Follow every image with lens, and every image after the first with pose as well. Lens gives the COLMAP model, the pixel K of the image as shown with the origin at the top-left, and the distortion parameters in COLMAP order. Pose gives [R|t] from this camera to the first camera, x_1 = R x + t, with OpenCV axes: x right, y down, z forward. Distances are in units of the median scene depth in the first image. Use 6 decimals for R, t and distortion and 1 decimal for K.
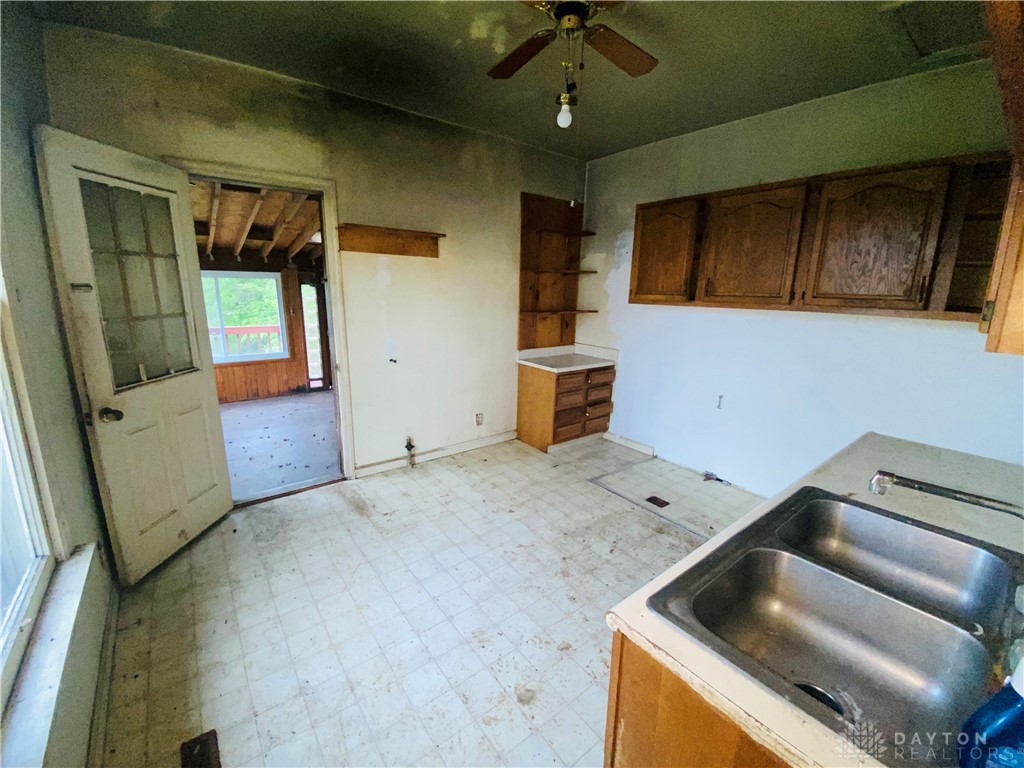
lens RADIAL K [[412.8, 0, 512.0], [0, 412.8, 384.0], [0, 0, 1]] dist [0.029087, -0.021318]
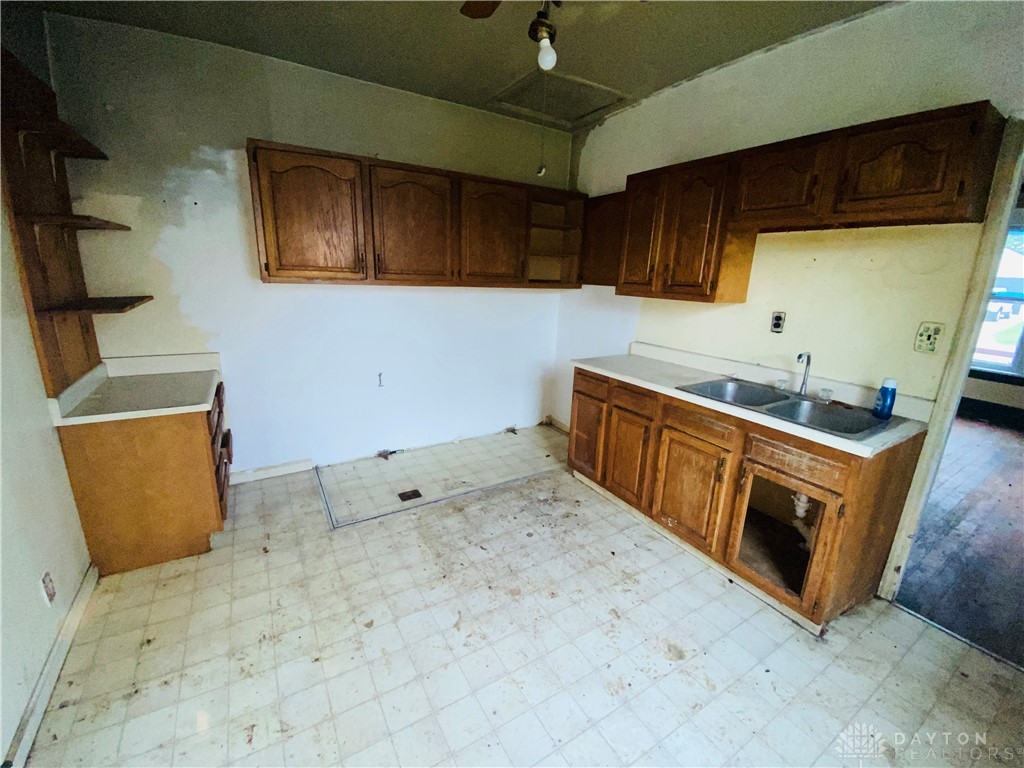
lens RADIAL K [[412.8, 0, 512.0], [0, 412.8, 384.0], [0, 0, 1]] dist [0.029087, -0.021318]
pose [[0.120890, -0.280999, 0.952064, -0.432450], [0.195306, 0.947084, 0.254730, -0.145990], [-0.973263, 0.155149, 0.169374, 0.557179]]
